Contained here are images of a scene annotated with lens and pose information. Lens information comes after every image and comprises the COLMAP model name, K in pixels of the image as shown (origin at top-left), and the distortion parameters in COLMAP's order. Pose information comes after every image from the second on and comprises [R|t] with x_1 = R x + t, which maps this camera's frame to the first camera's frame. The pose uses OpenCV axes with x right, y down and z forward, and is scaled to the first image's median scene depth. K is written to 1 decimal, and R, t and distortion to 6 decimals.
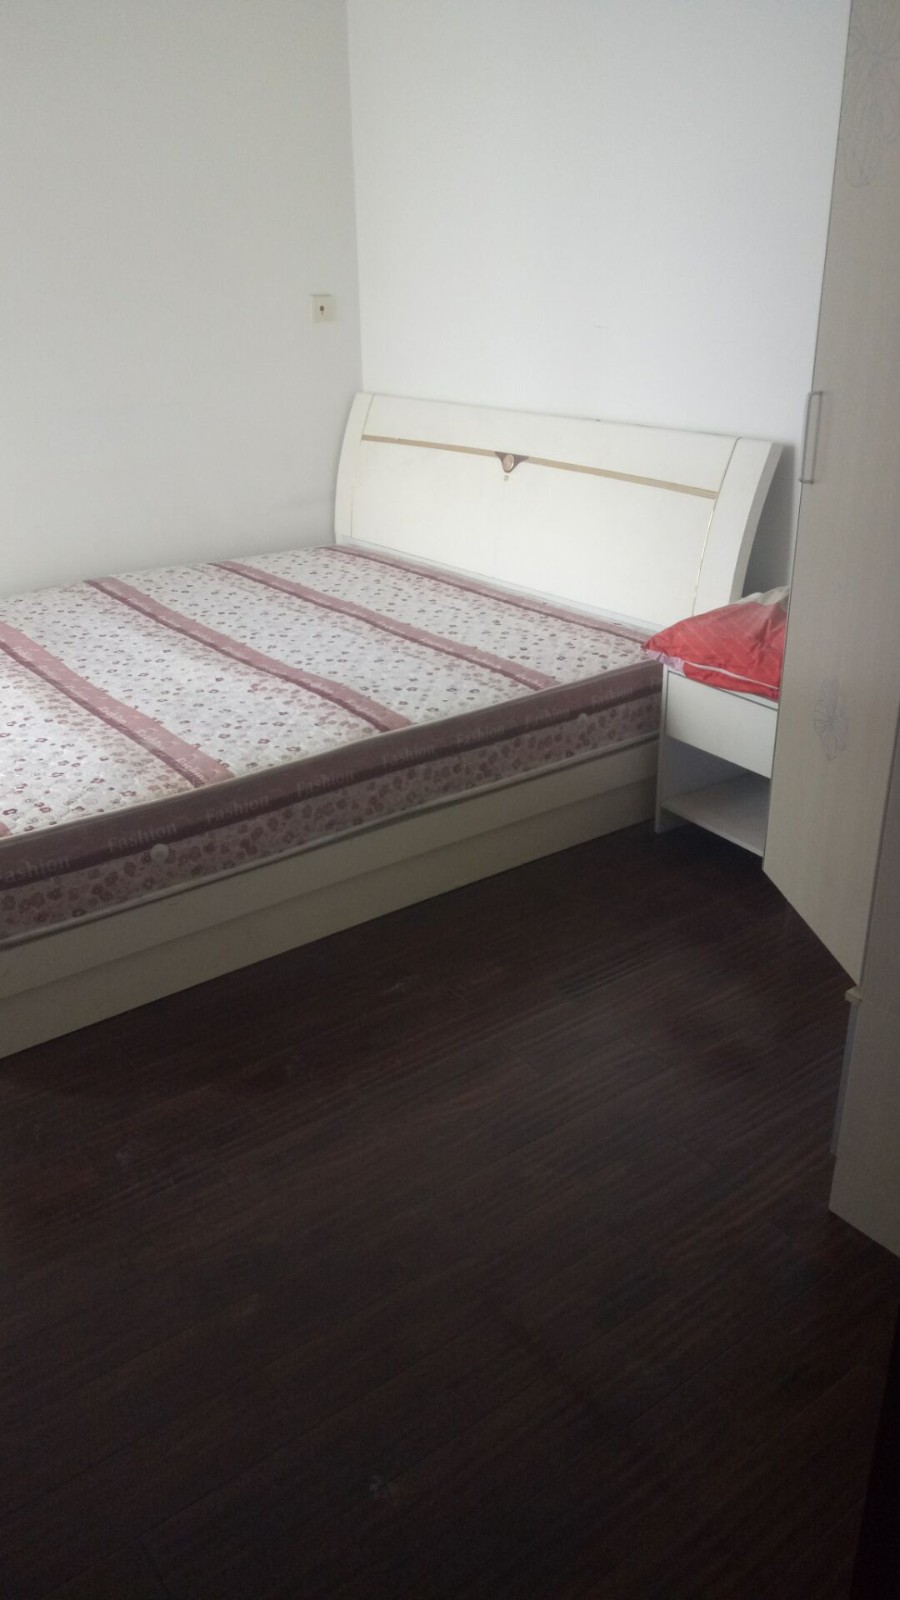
lens RADIAL K [[1214.8, 0, 453.2], [0, 1214.8, 824.9], [0, 0, 1]] dist [0.053083, -0.051973]
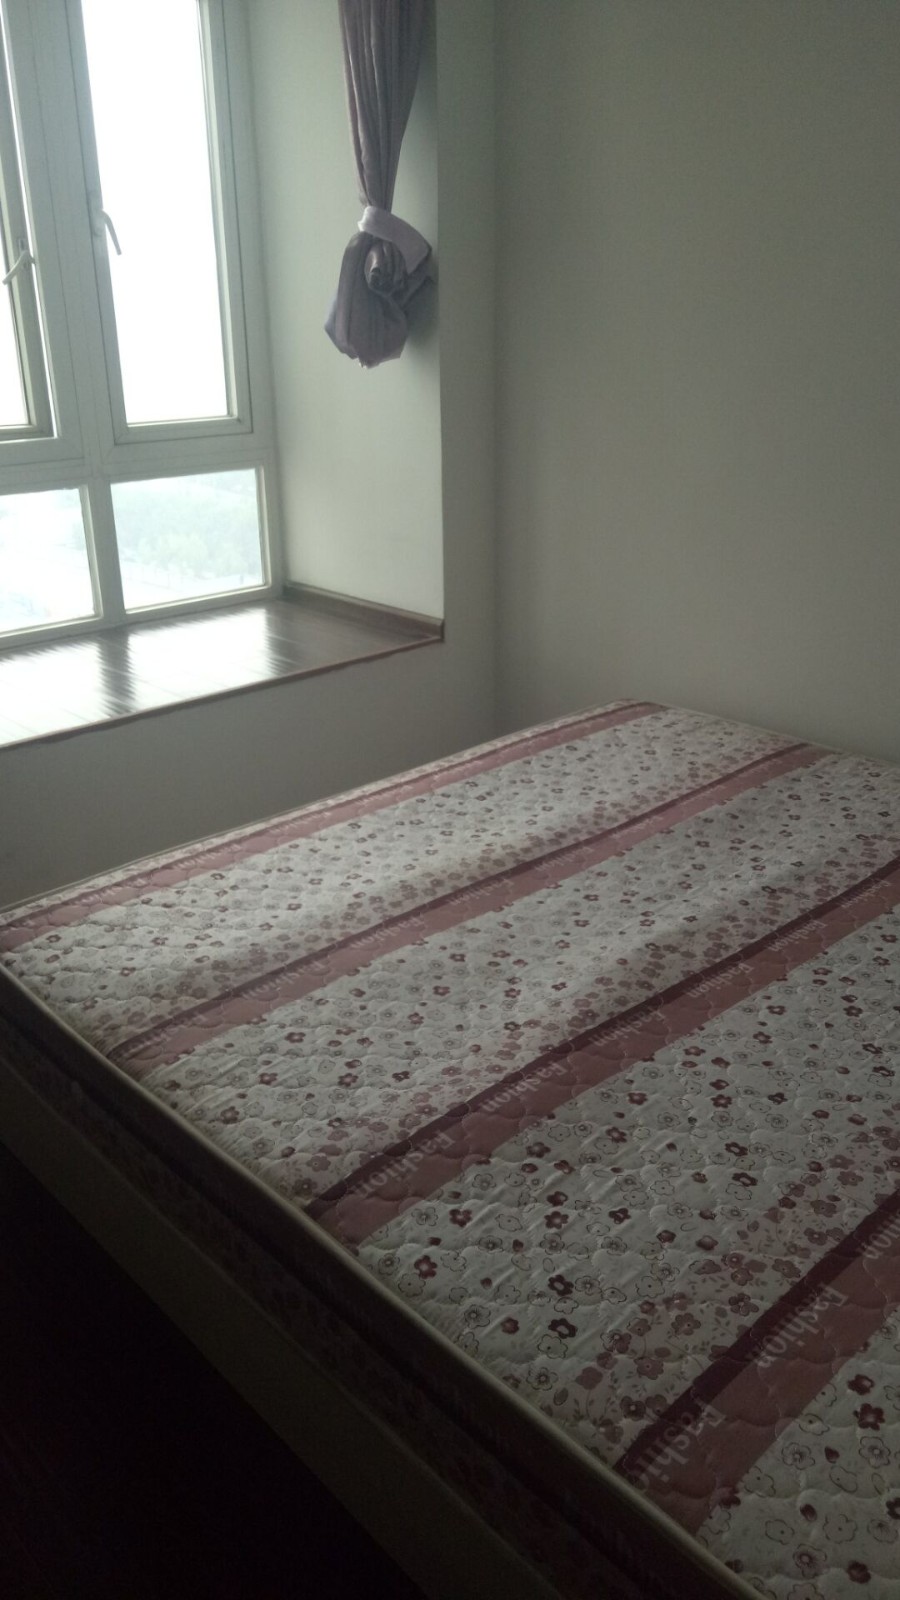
lens RADIAL K [[1214.8, 0, 453.2], [0, 1214.8, 824.9], [0, 0, 1]] dist [0.053083, -0.051973]
pose [[0.119193, 0.410440, -0.904064, 0.316157], [-0.415417, 0.847639, 0.330055, -0.374857], [0.901788, 0.336224, 0.271537, 0.800636]]
